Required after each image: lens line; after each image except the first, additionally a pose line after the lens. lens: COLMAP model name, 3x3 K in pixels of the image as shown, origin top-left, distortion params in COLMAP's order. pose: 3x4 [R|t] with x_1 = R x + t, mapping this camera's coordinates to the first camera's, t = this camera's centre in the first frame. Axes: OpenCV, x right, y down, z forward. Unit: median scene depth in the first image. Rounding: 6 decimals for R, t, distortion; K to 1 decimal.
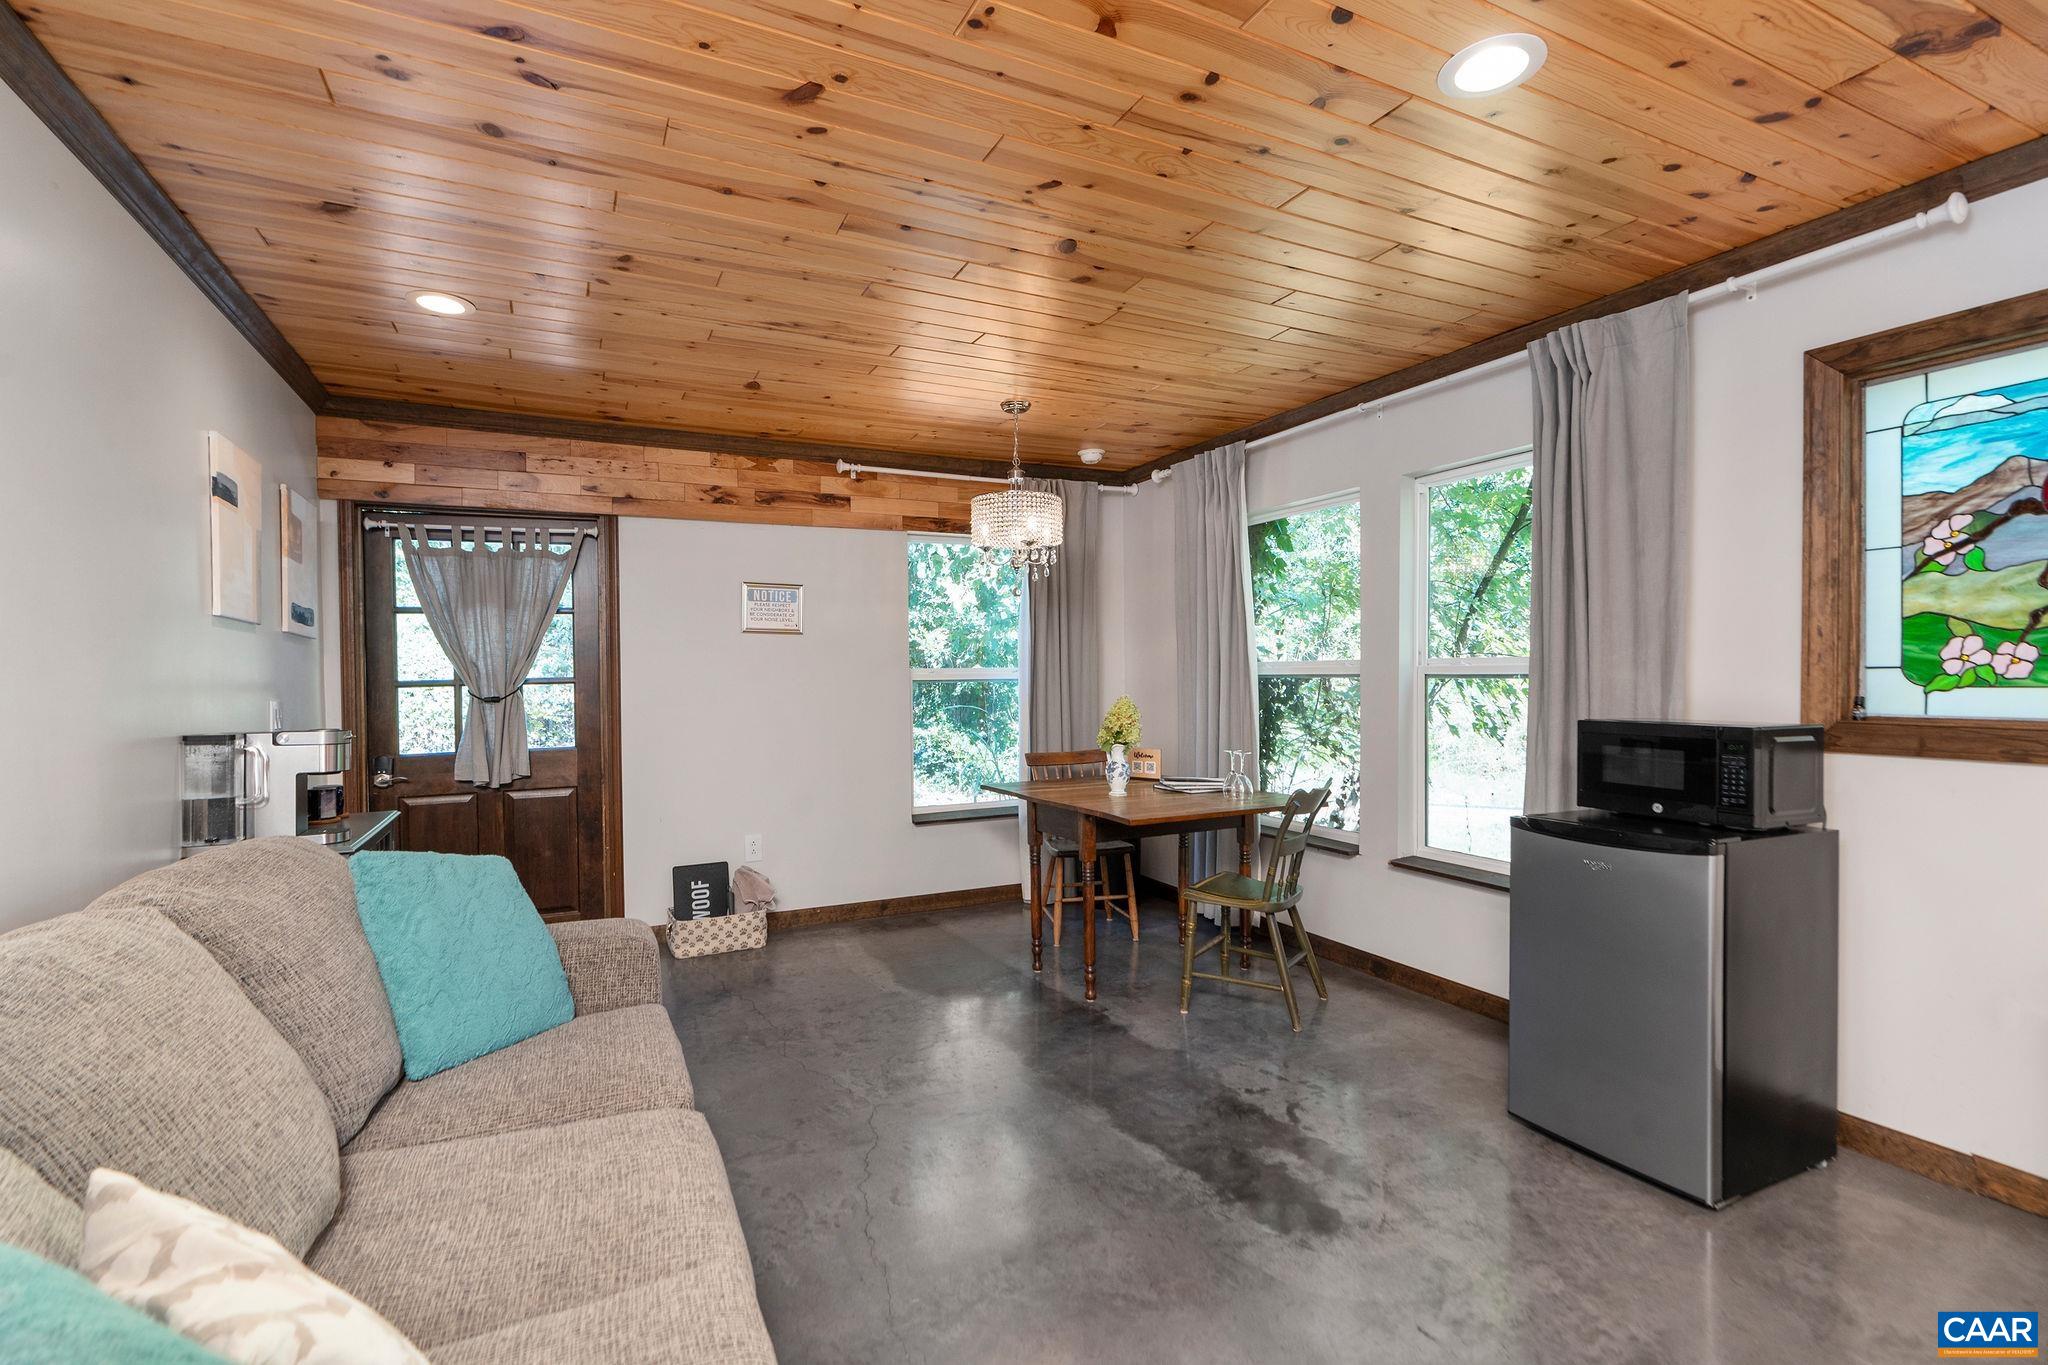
lens RADIAL K [[925.8, 0, 1023.3], [0, 925.8, 676.8], [0, 0, 1]] dist [-0.011139, 0.000314]
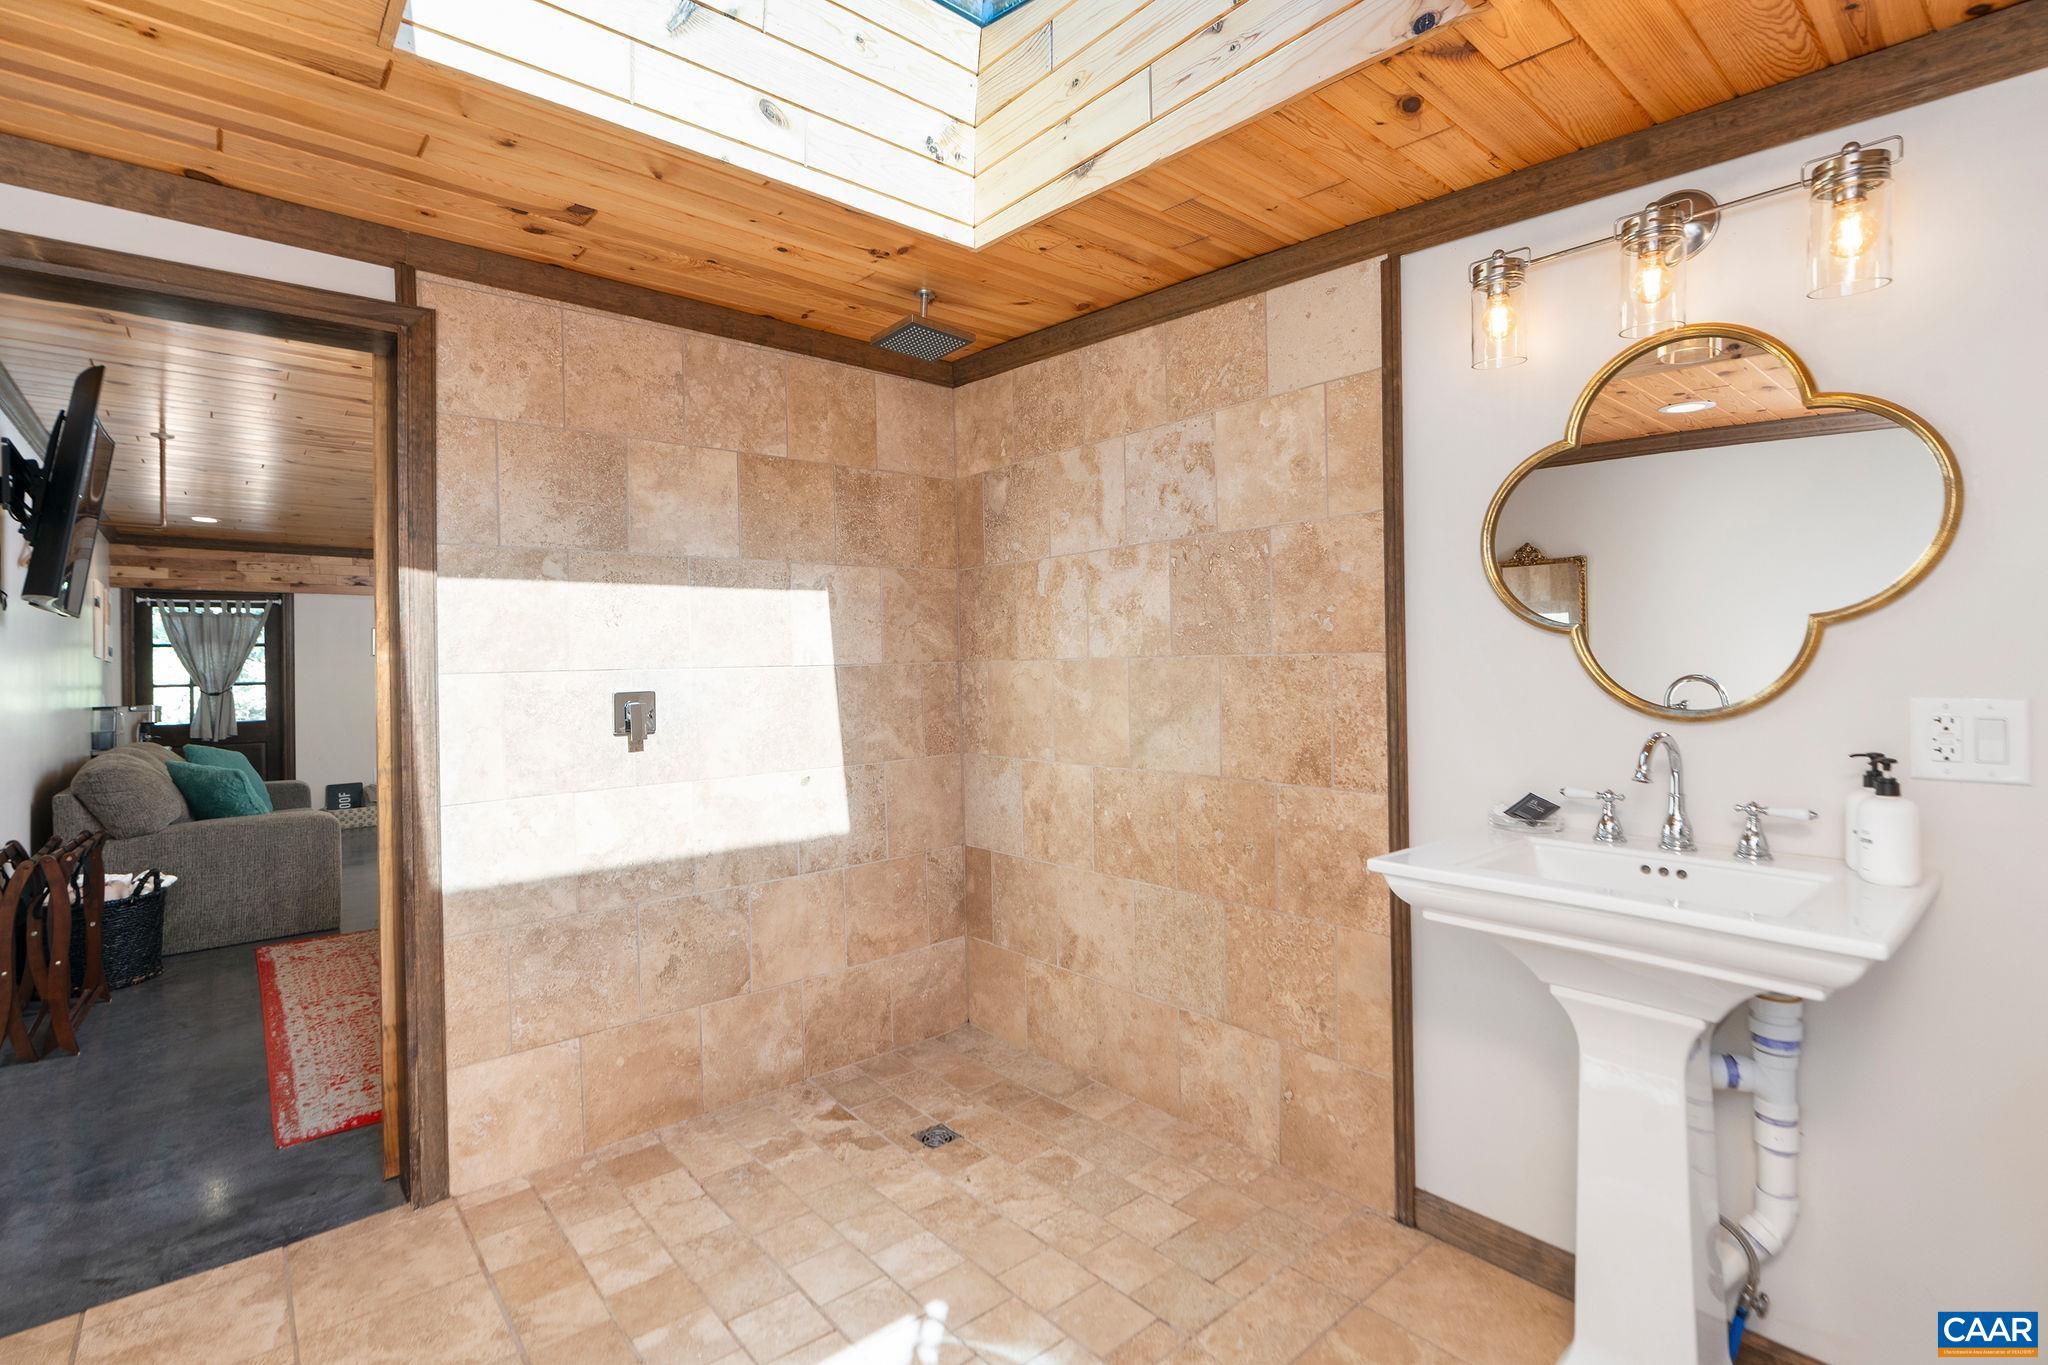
lens RADIAL K [[925.8, 0, 1020.1], [0, 925.8, 671.3], [0, 0, 1]] dist [-0.011139, 0.000314]
pose [[0.972441, -0.003071, 0.233128, 0.558721], [0.005613, 0.999932, -0.010239, 0.007161], [-0.233081, 0.011265, 0.972392, -1.153717]]
